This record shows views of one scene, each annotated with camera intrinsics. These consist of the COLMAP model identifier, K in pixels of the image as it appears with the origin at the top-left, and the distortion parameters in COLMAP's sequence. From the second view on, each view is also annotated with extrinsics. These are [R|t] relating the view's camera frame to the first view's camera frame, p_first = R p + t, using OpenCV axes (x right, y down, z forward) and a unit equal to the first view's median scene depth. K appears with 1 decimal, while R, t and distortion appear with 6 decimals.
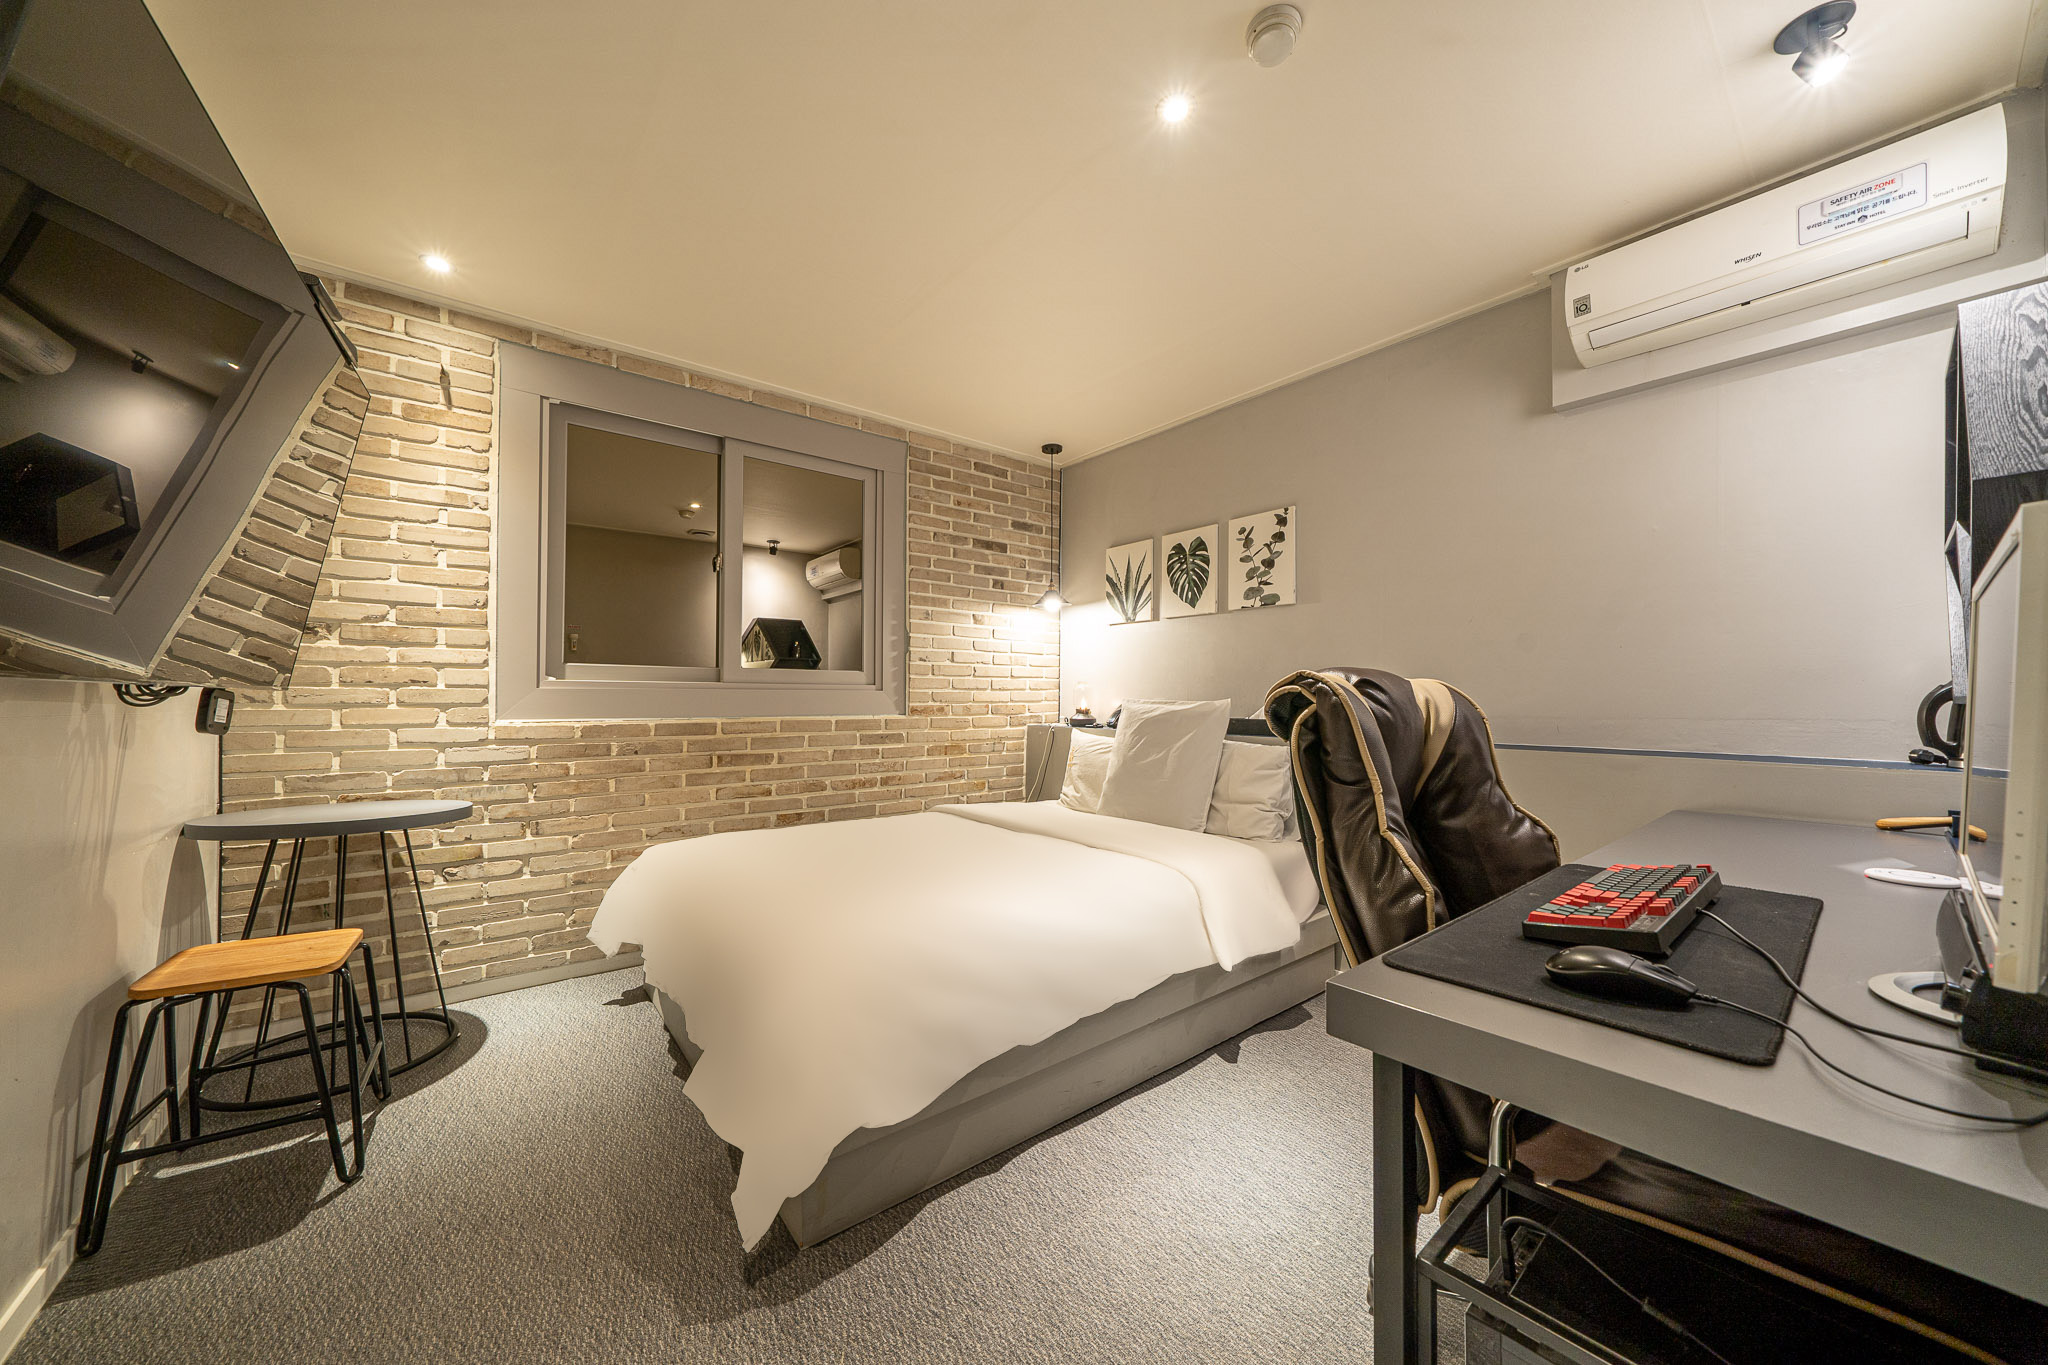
lens RADIAL K [[699.4, 0, 1029.8], [0, 699.4, 688.5], [0, 0, 1]] dist [-0.009003, -0.000085]
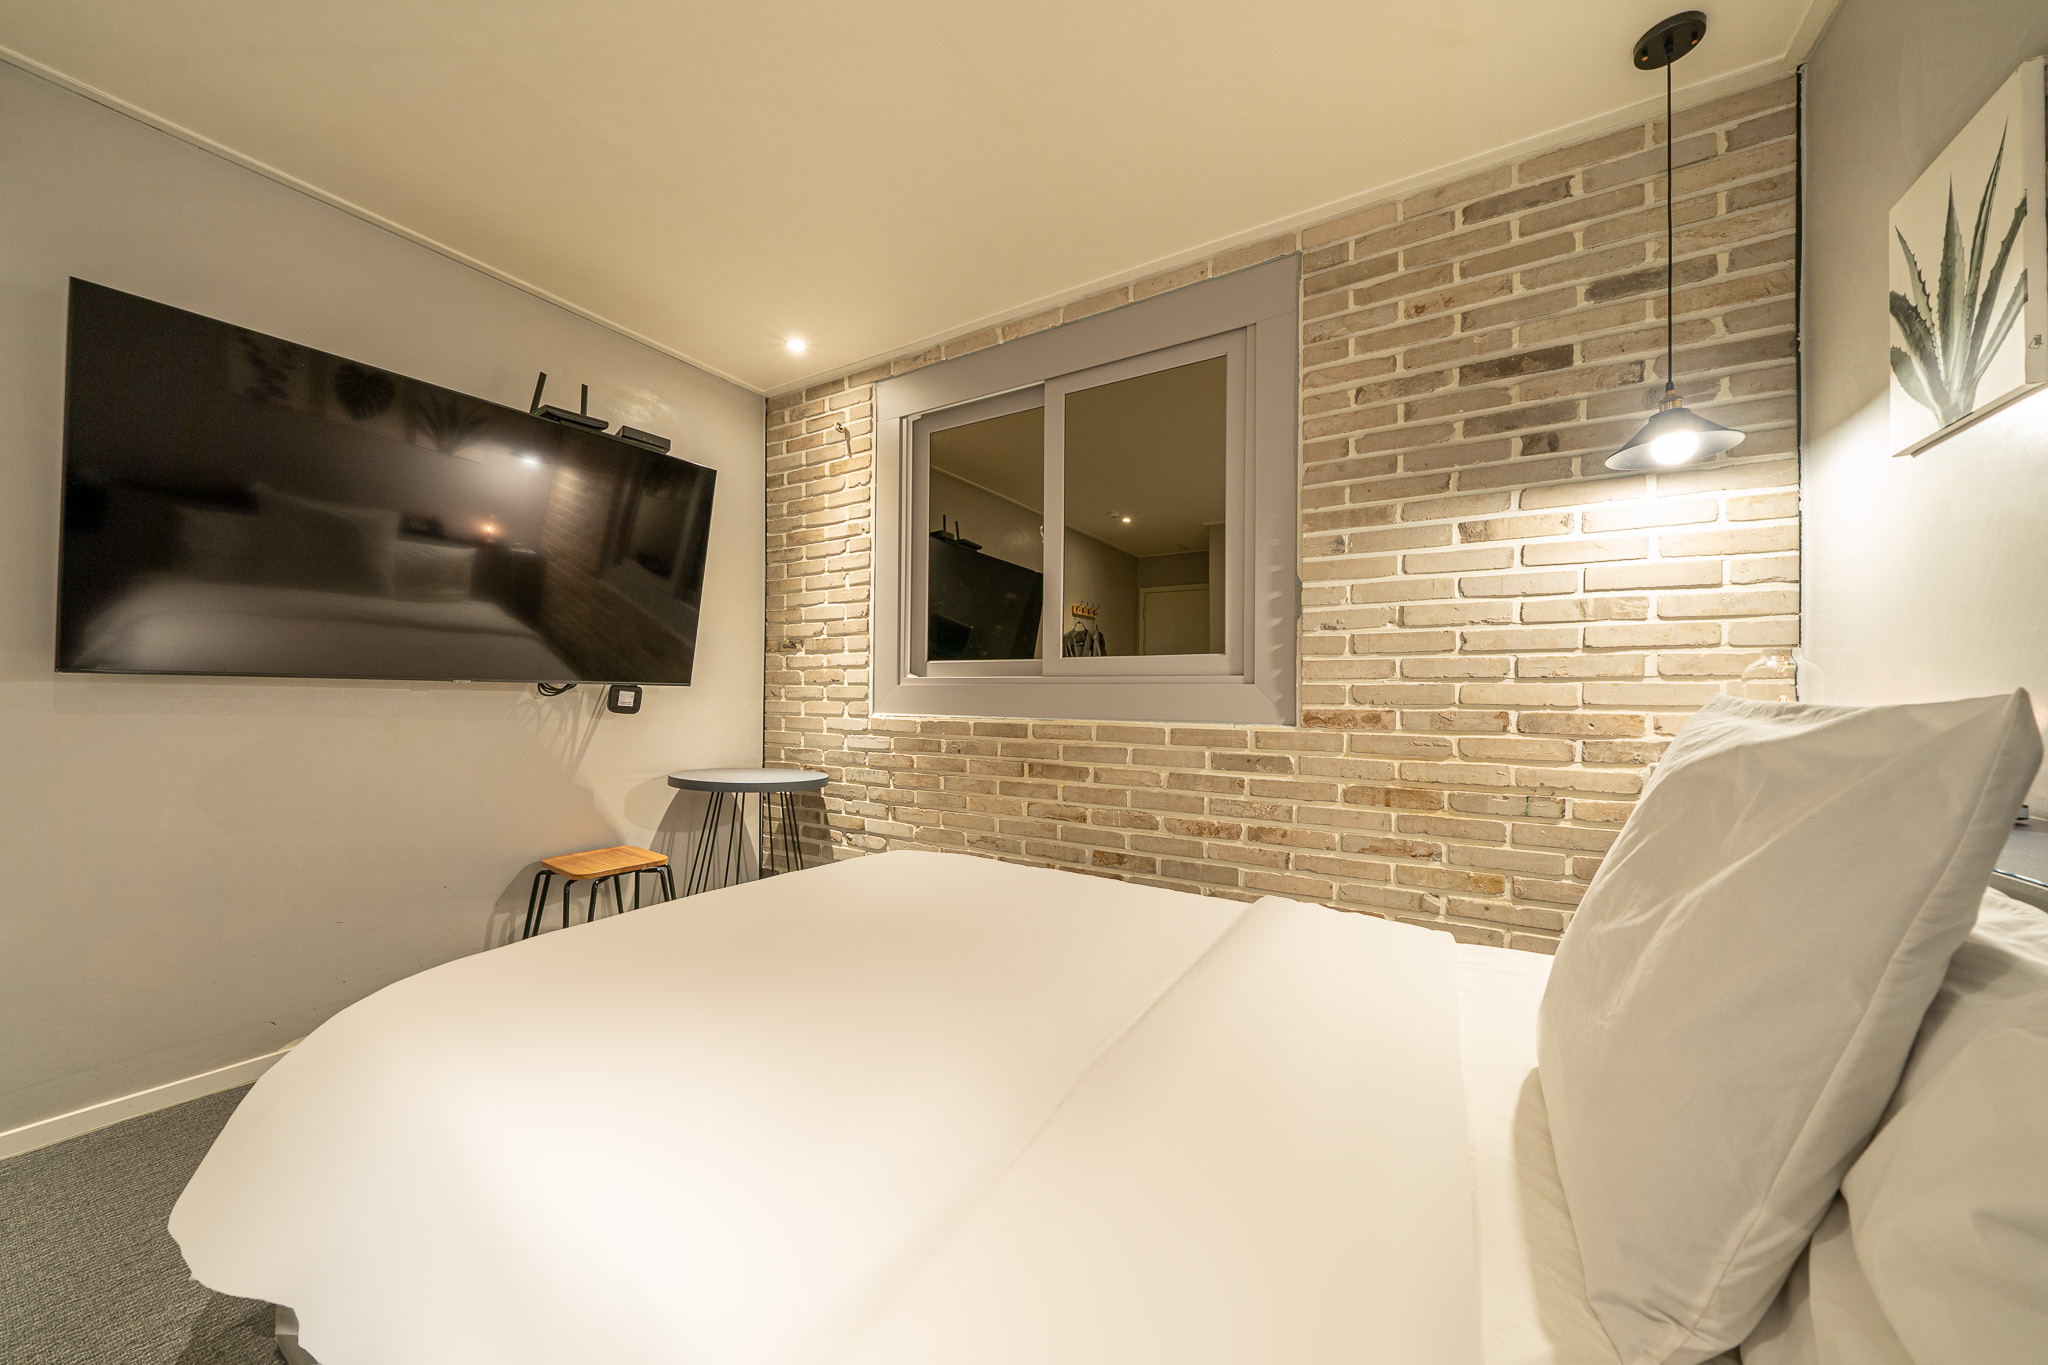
lens RADIAL K [[699.4, 0, 1028.4], [0, 699.4, 688.9], [0, 0, 1]] dist [-0.009003, -0.000085]
pose [[0.338320, -0.007567, -0.941001, 0.301696], [0.005329, 0.999967, -0.006126, 0.010336], [0.941016, -0.002942, 0.338349, 0.625819]]
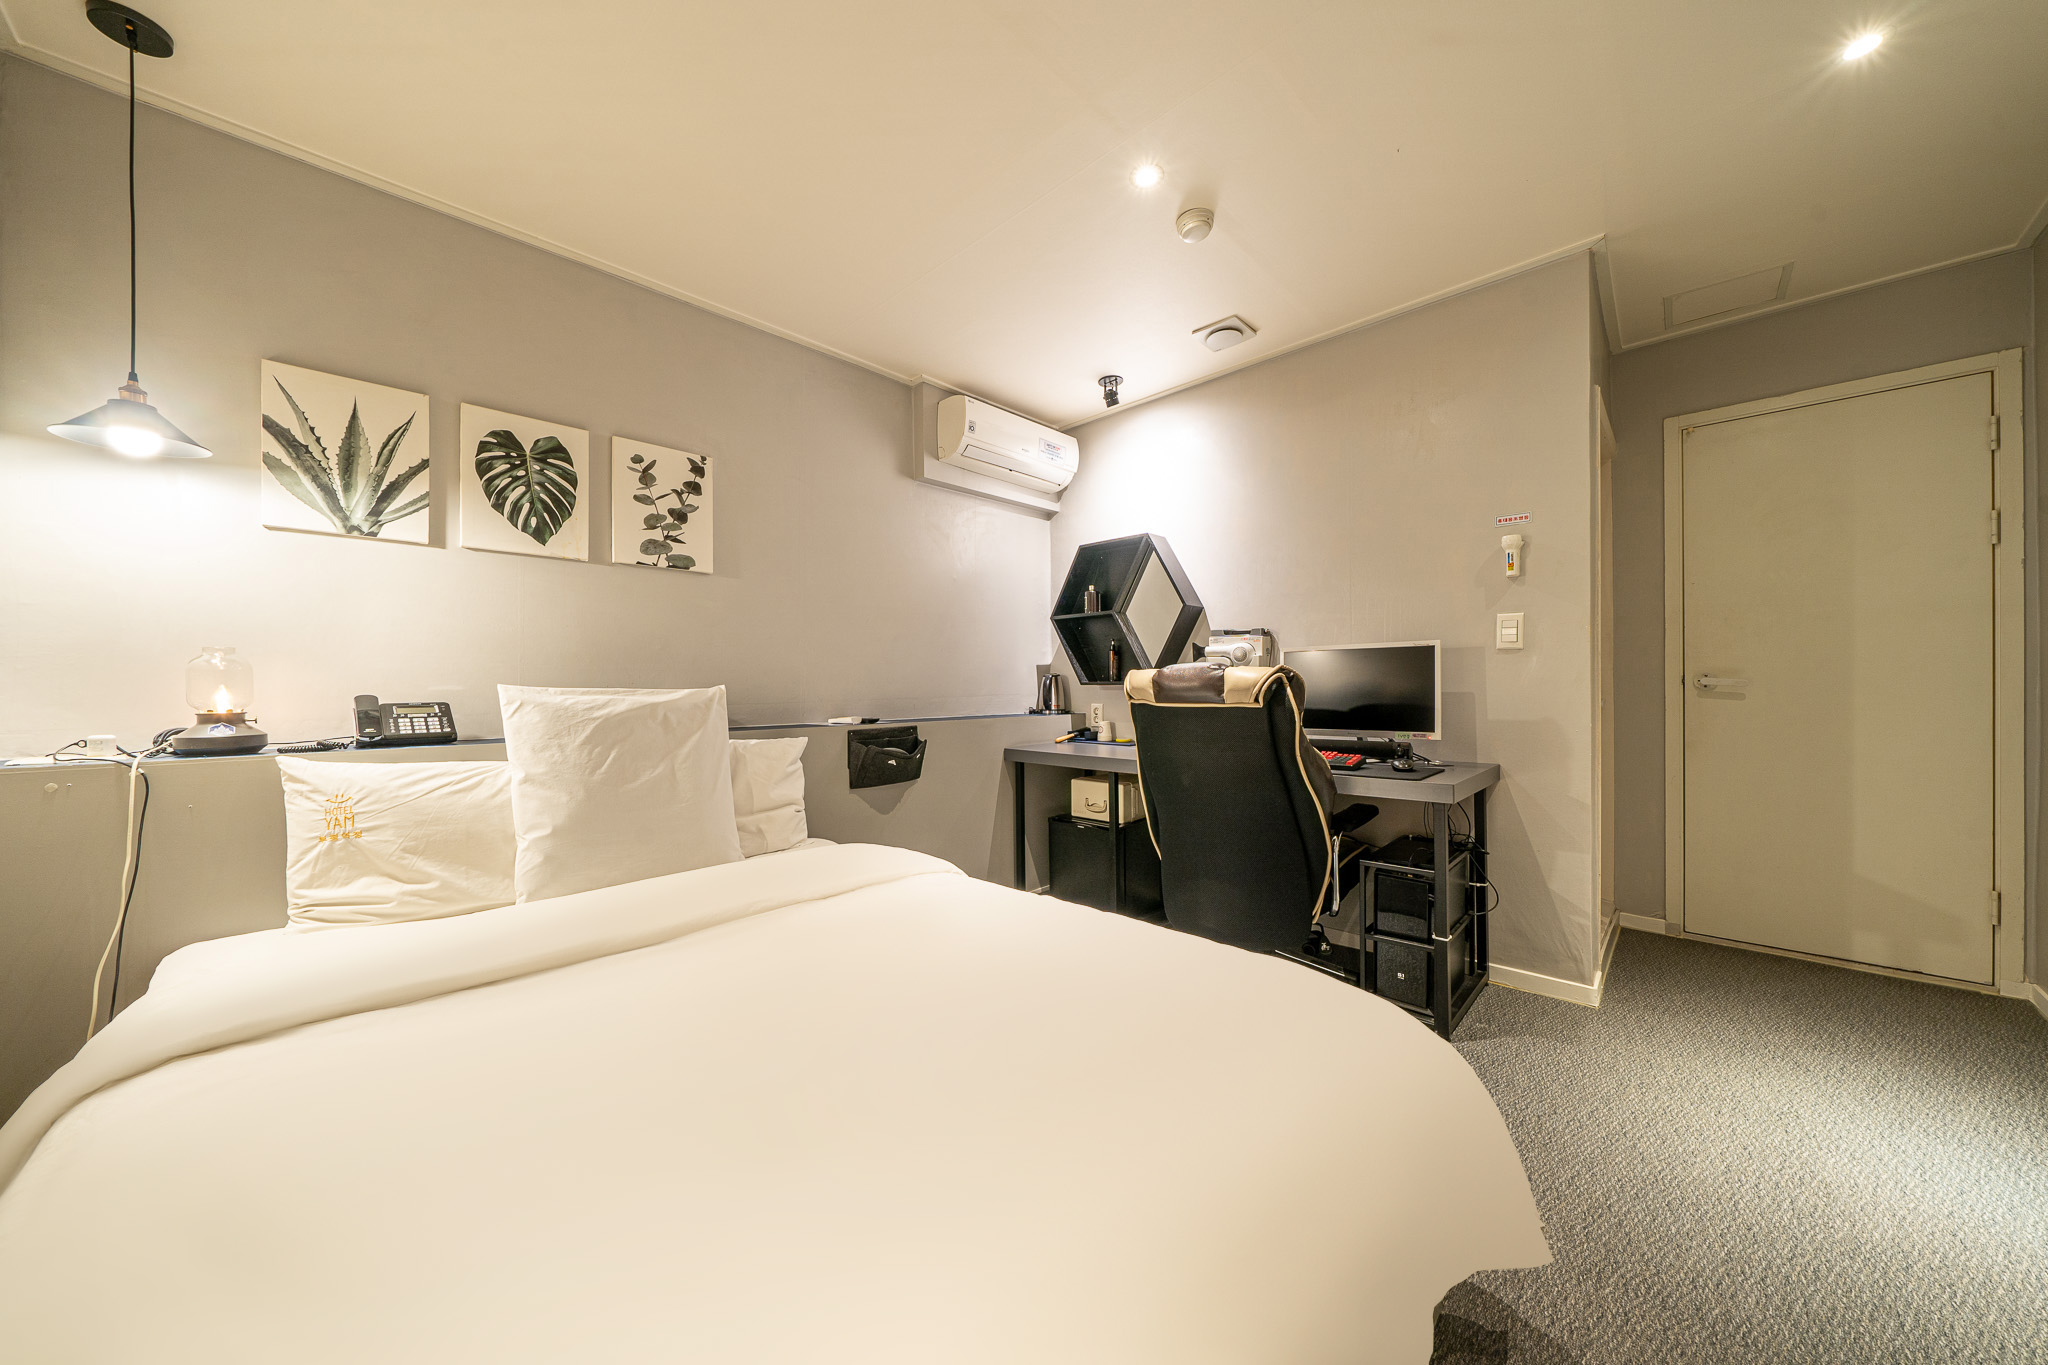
lens RADIAL K [[699.4, 0, 1024.5], [0, 699.4, 690.6], [0, 0, 1]] dist [-0.009003, -0.000085]
pose [[-0.116691, -0.010627, 0.993111, -0.454565], [-0.009710, 0.999907, 0.009558, 0.008004], [-0.993121, -0.008528, -0.116784, 0.641882]]
